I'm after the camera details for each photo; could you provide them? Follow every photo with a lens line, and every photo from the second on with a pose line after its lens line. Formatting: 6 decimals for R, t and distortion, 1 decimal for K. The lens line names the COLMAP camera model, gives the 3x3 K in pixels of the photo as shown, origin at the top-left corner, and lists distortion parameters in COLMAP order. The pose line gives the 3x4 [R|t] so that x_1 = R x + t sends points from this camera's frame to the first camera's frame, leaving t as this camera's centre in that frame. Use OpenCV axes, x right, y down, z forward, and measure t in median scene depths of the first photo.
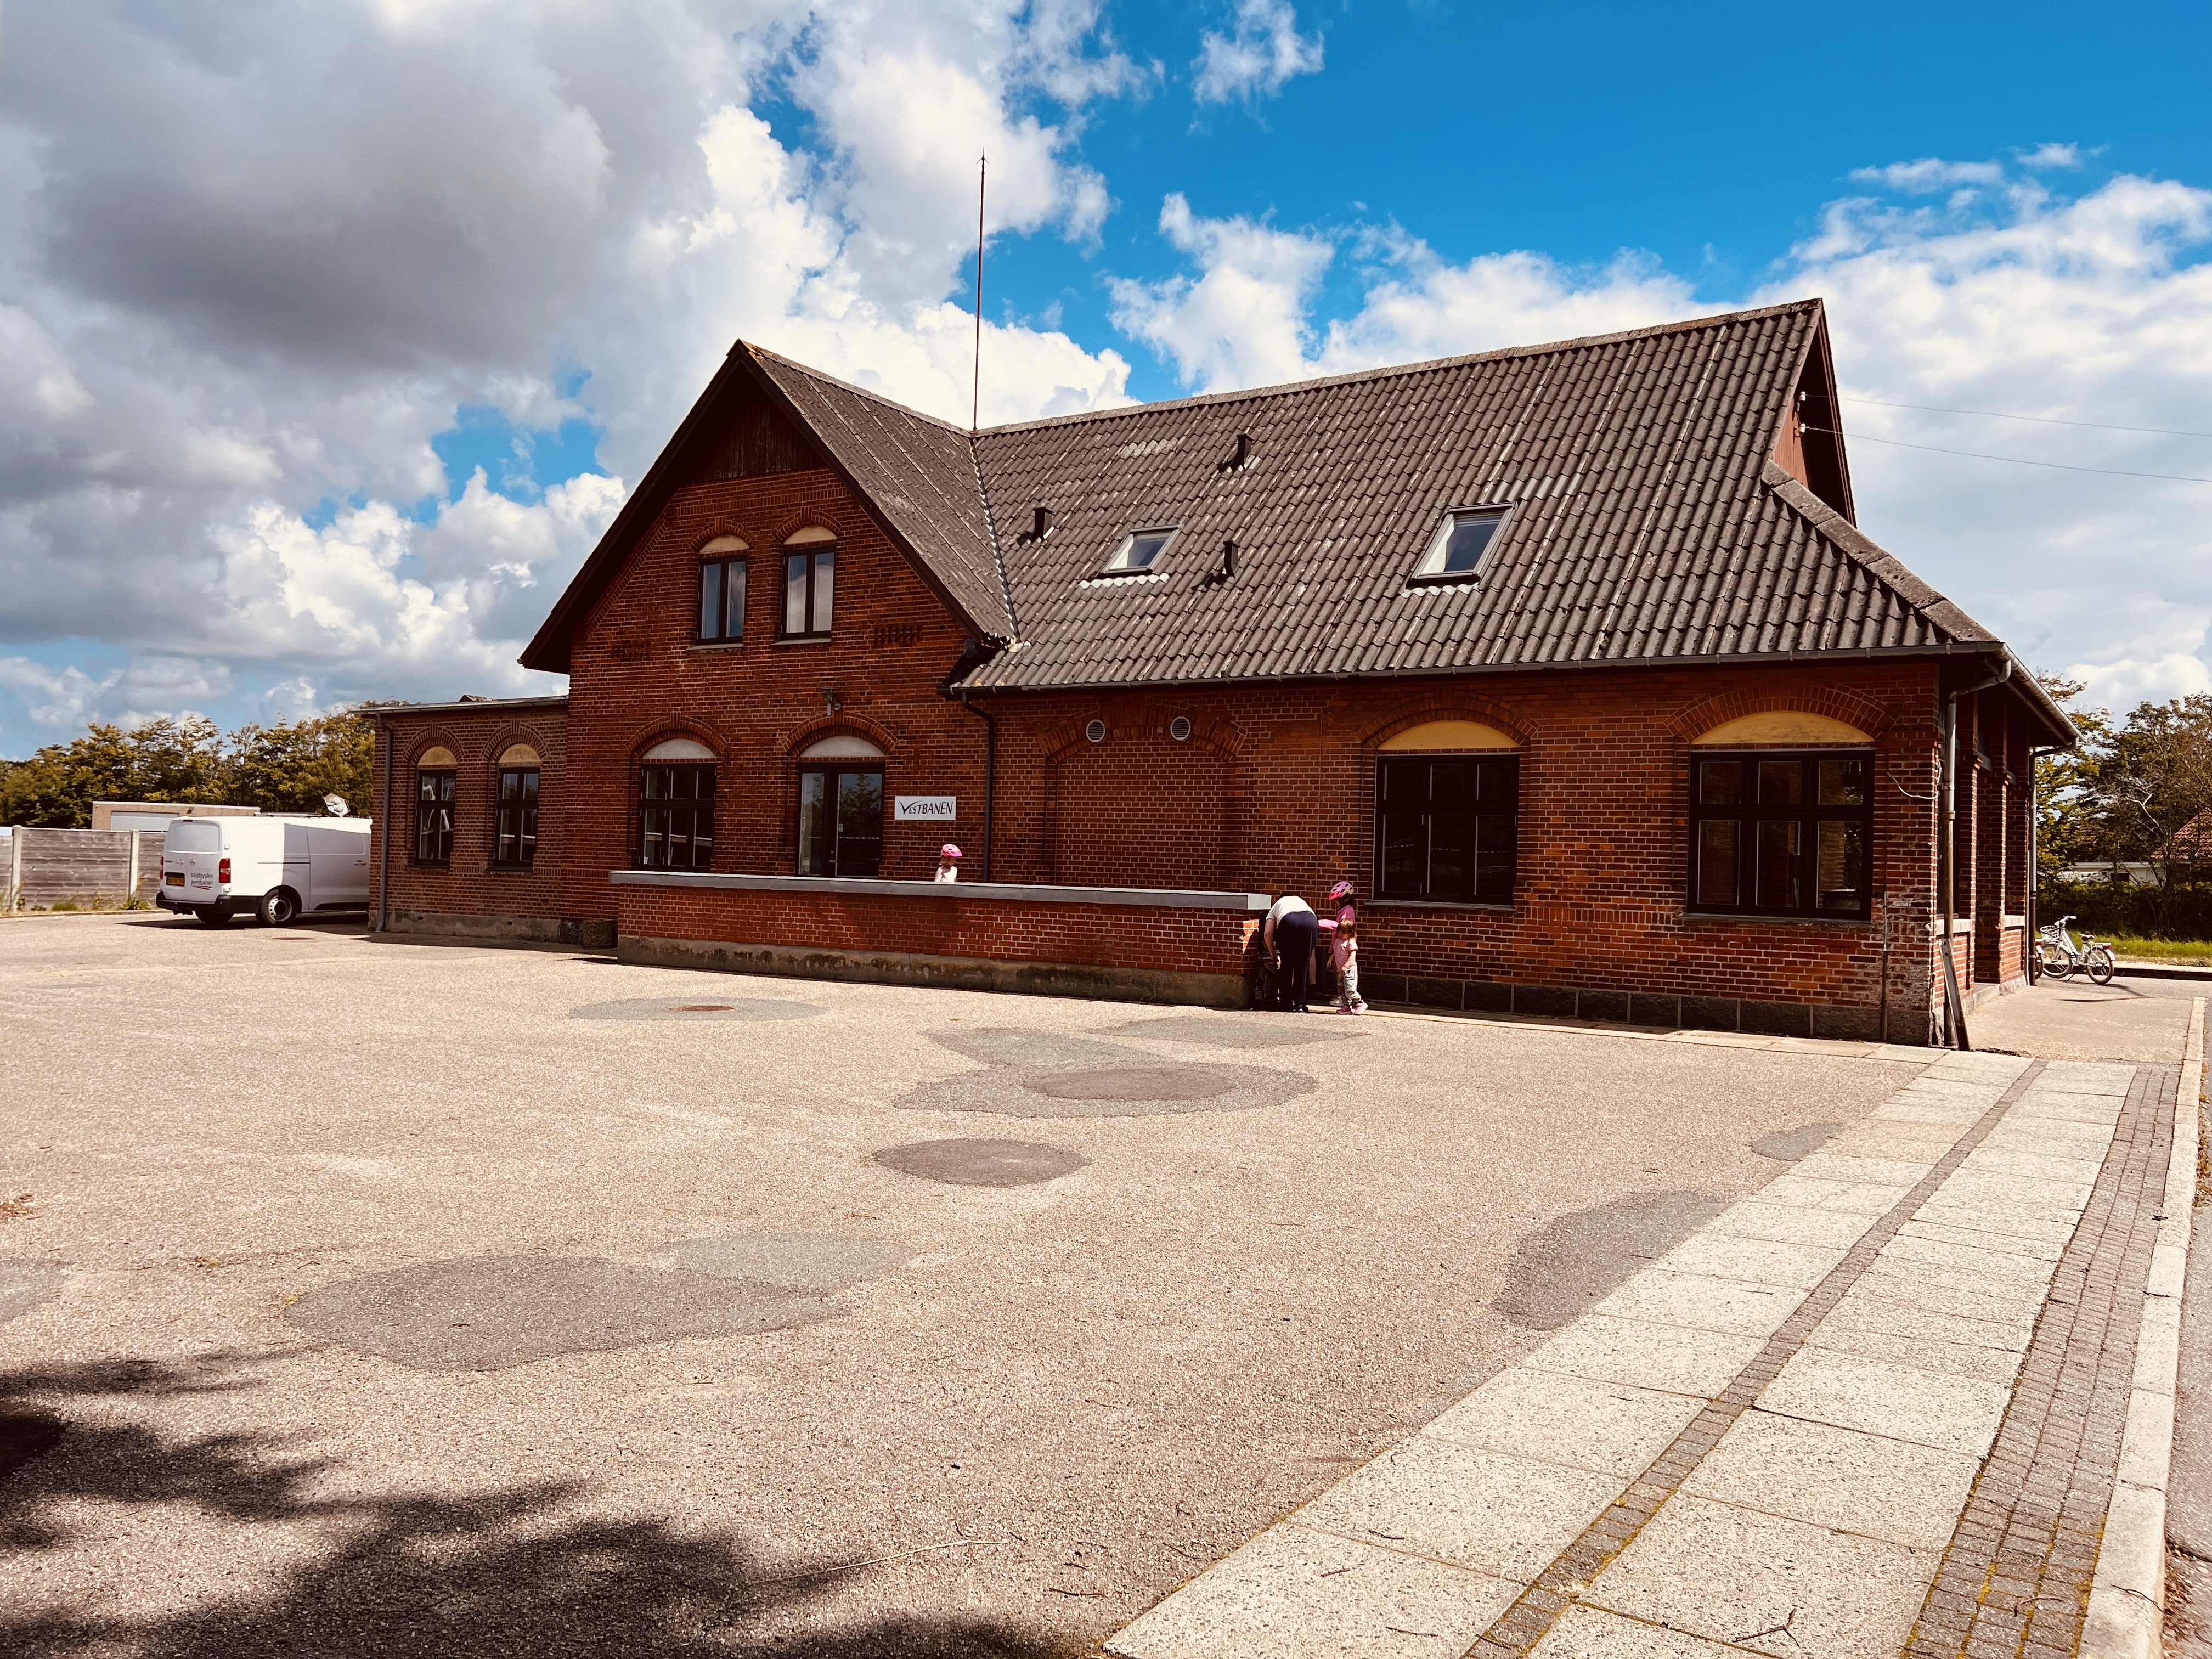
lens RADIAL K [[1647.7, 0, 1117.7], [0, 1647.7, 833.0], [0, 0, 1]] dist [0.060397, -0.069726]
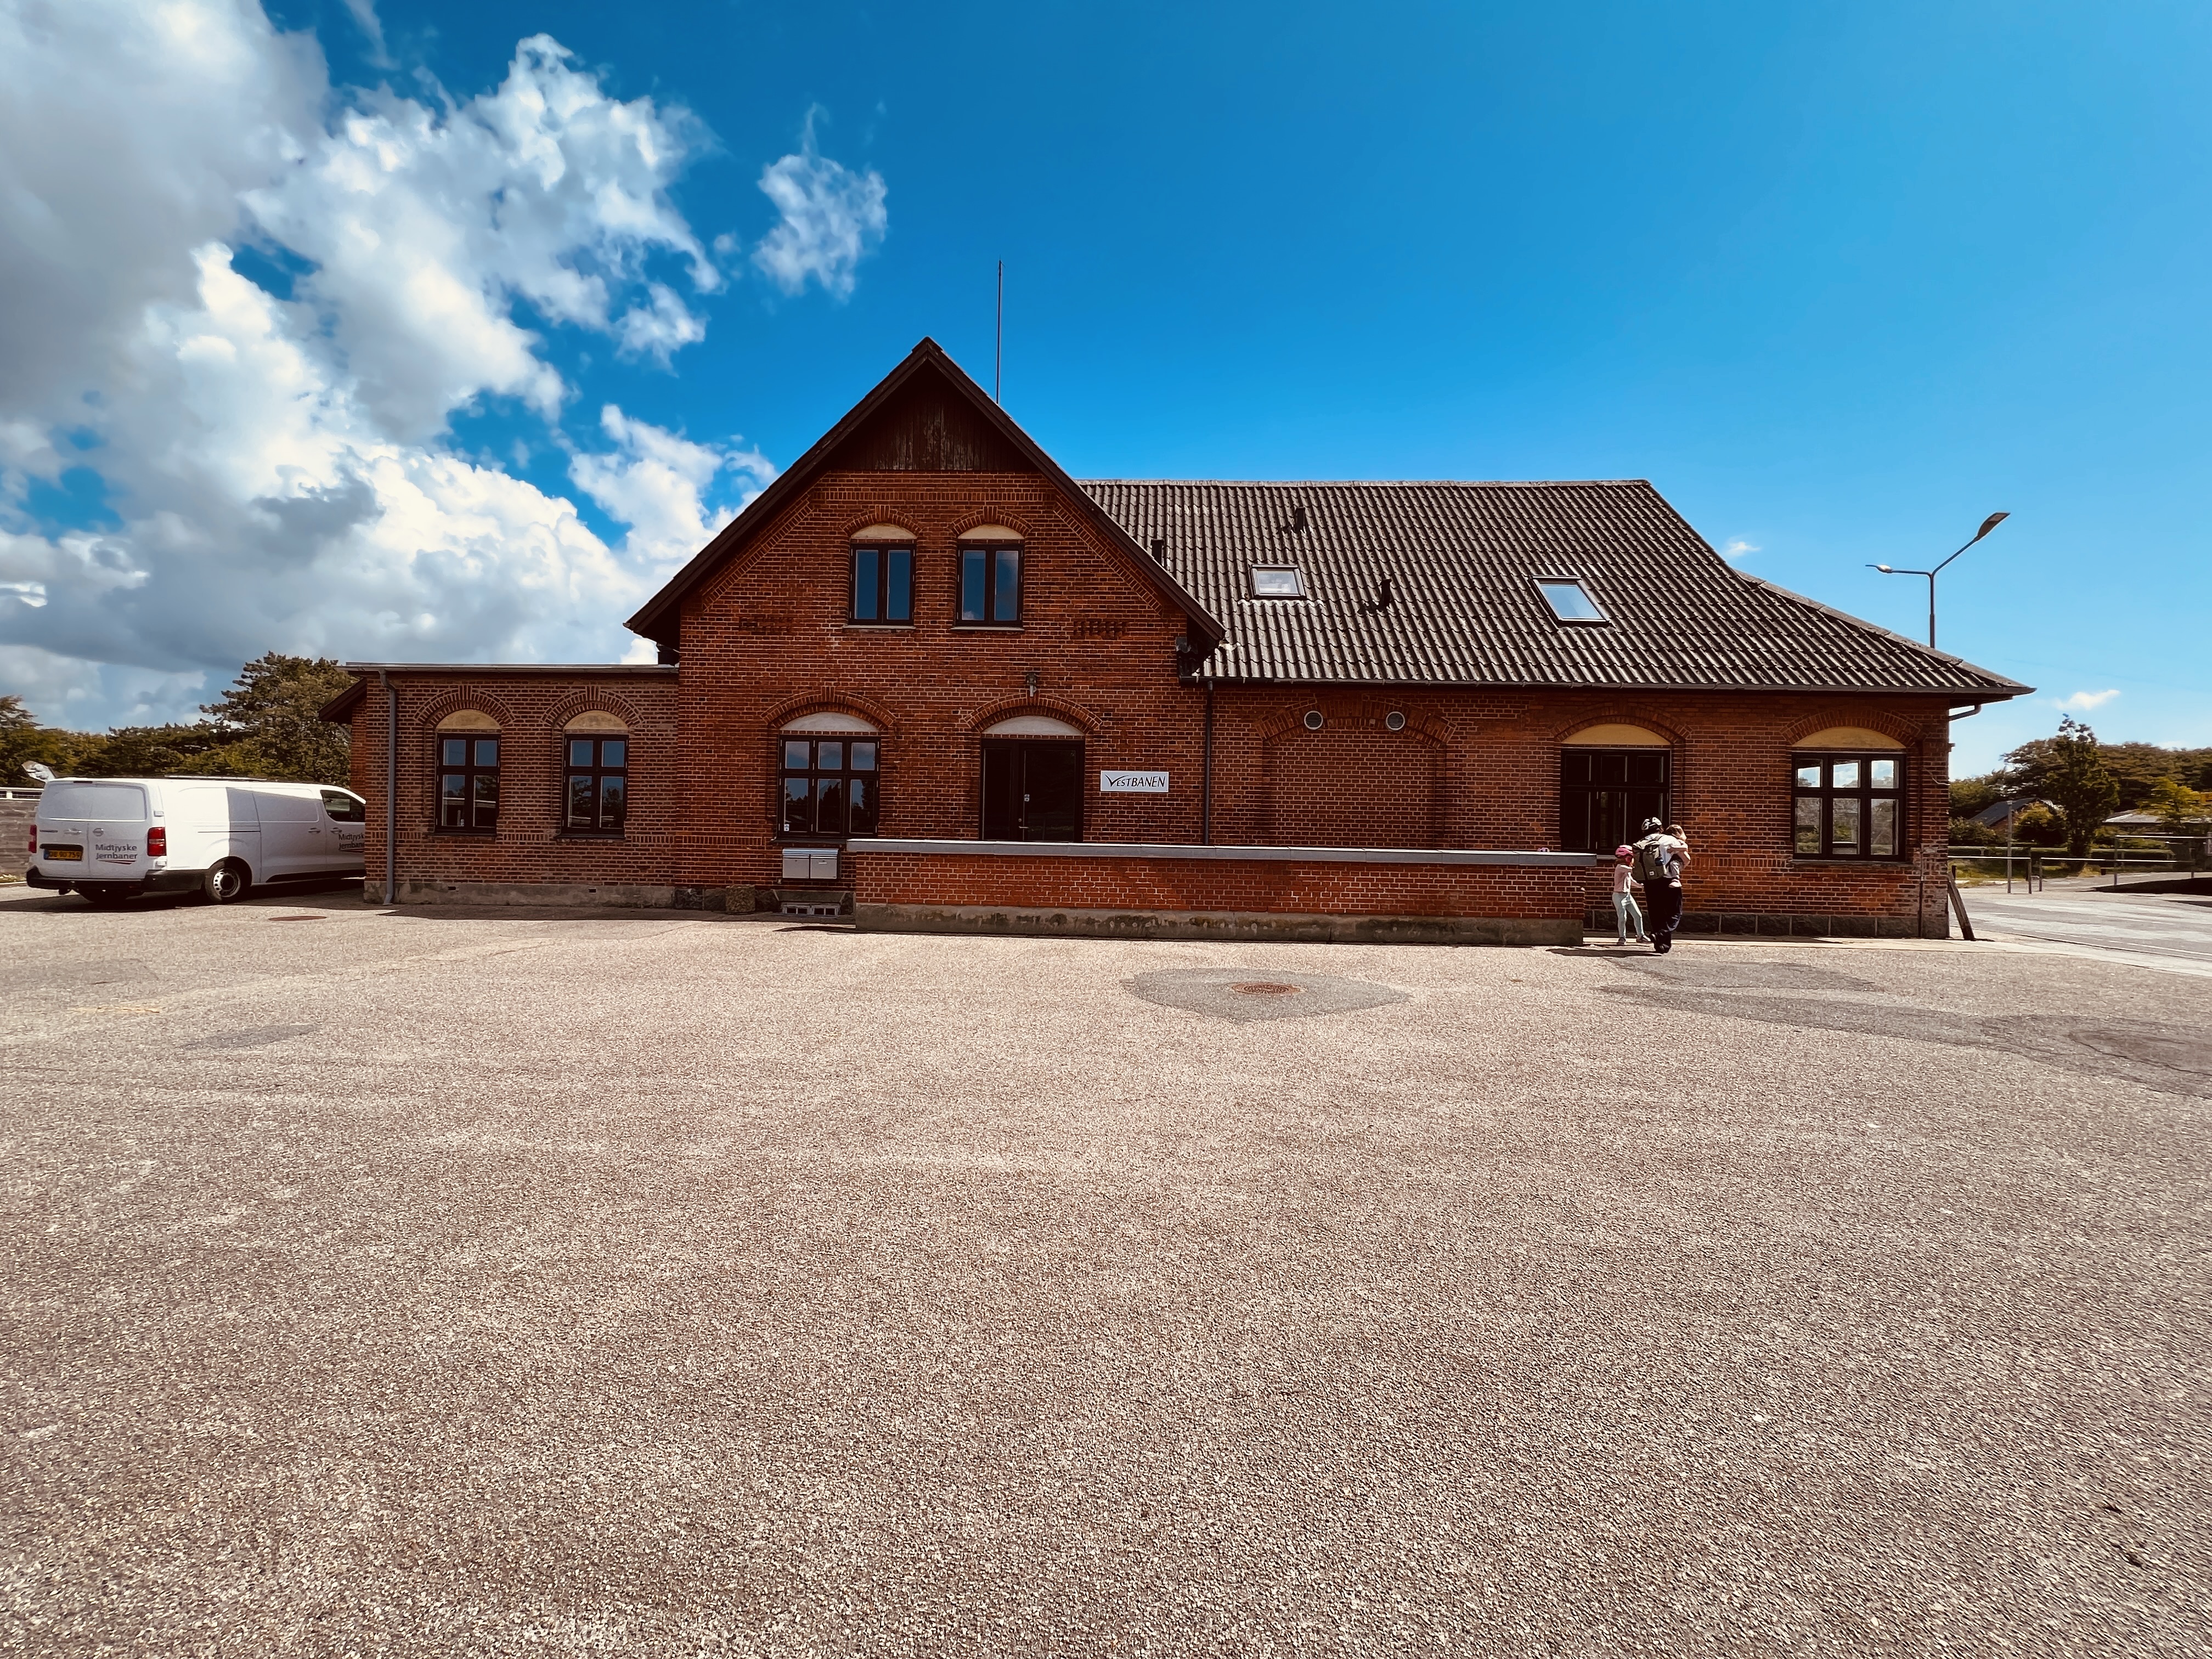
lens RADIAL K [[886.3, 0, 1095.6], [0, 886.3, 833.1], [0, 0, 1]] dist [-0.005001, 0.000390]
pose [[0.863636, -0.014170, 0.503916, -0.450529], [-0.004829, 0.999326, 0.036377, -0.001232], [-0.504092, -0.033850, 0.862986, 0.472290]]
